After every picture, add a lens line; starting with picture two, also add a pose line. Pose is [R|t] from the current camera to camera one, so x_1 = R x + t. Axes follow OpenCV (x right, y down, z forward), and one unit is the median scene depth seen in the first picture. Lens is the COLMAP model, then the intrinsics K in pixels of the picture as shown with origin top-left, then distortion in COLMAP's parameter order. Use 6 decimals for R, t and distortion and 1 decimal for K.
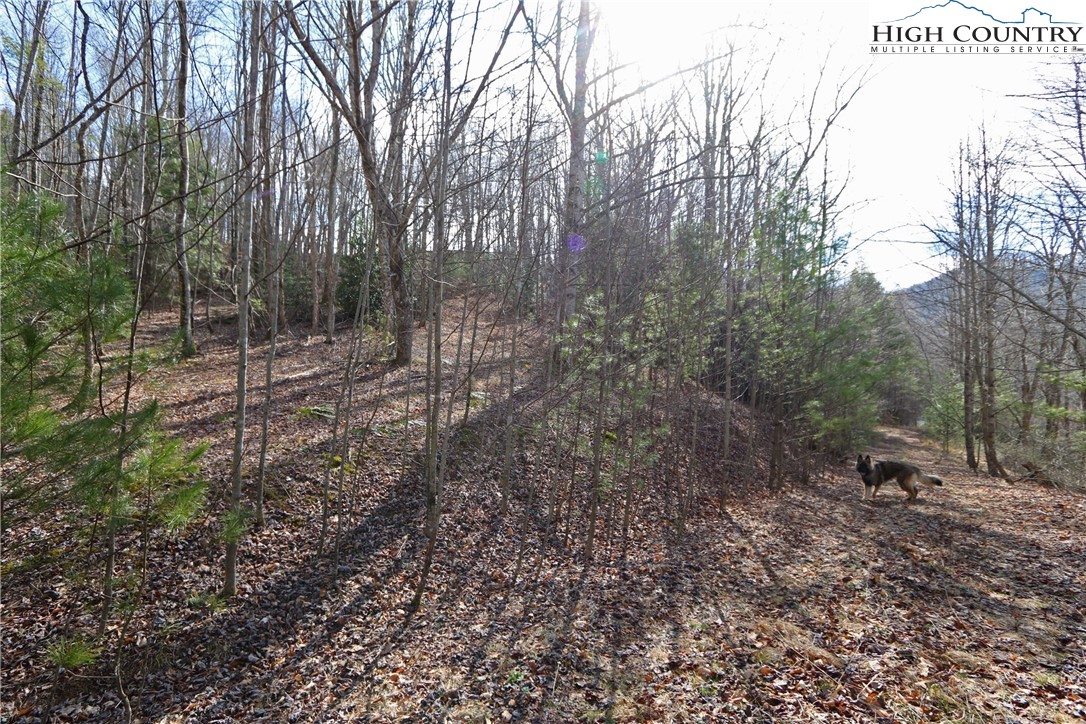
lens RADIAL K [[496.4, 0, 543.0], [0, 496.4, 362.0], [0, 0, 1]] dist [-0.002143, 0.000360]
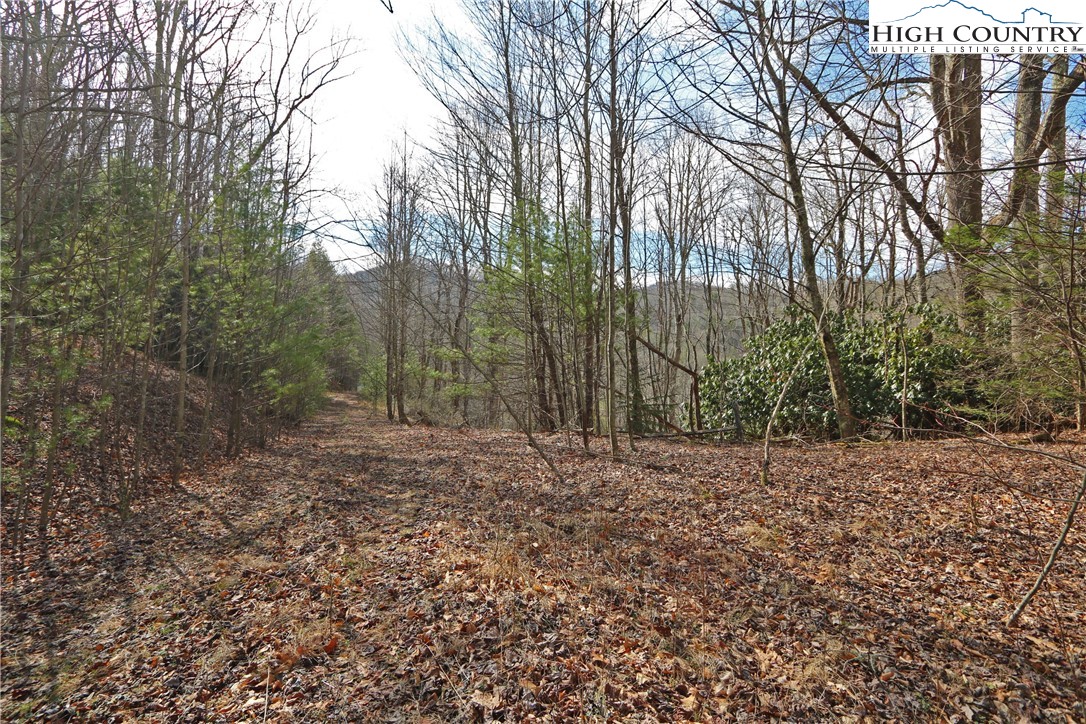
lens RADIAL K [[512.7, 0, 543.0], [0, 512.7, 362.0], [0, 0, 1]] dist [-0.028090, 0.004337]
pose [[0.552728, -0.006446, 0.833337, -0.072969], [-0.039081, 0.998669, 0.033645, 0.001957], [-0.832445, -0.051164, 0.551741, -0.149311]]
